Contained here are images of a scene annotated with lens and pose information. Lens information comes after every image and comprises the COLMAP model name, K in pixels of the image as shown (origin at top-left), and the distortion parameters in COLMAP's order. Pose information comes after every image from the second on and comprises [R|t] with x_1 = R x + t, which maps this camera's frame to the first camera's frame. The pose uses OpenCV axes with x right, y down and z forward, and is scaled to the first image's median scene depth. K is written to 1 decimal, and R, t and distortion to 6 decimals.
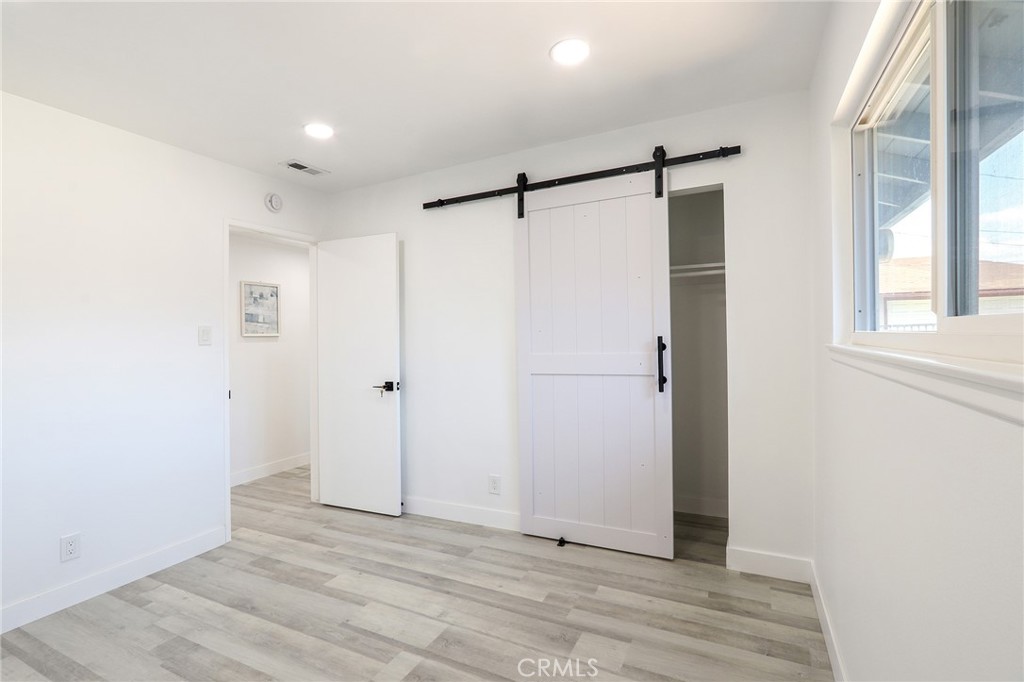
lens RADIAL K [[475.4, 0, 512.1], [0, 475.4, 339.5], [0, 0, 1]] dist [0.000306, 0.000154]
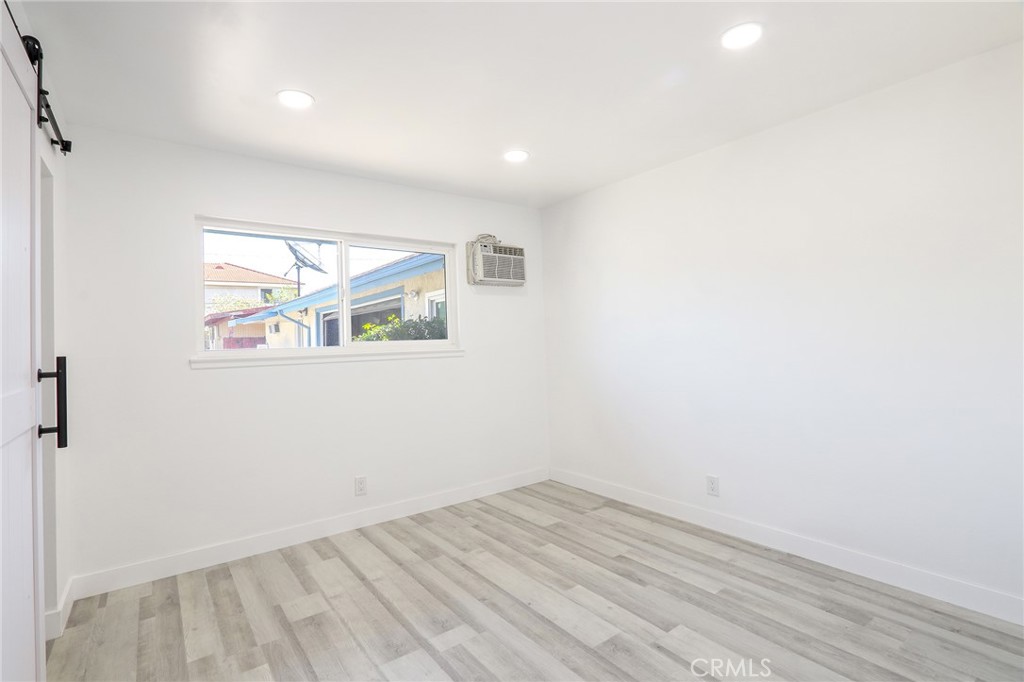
lens RADIAL K [[475.4, 0, 512.0], [0, 475.4, 337.4], [0, 0, 1]] dist [0.000306, 0.000154]
pose [[-0.892523, 0.059906, 0.447005, -0.810963], [0.057073, 0.998173, -0.019815, 0.032922], [-0.447375, 0.007827, -0.894312, 1.745825]]
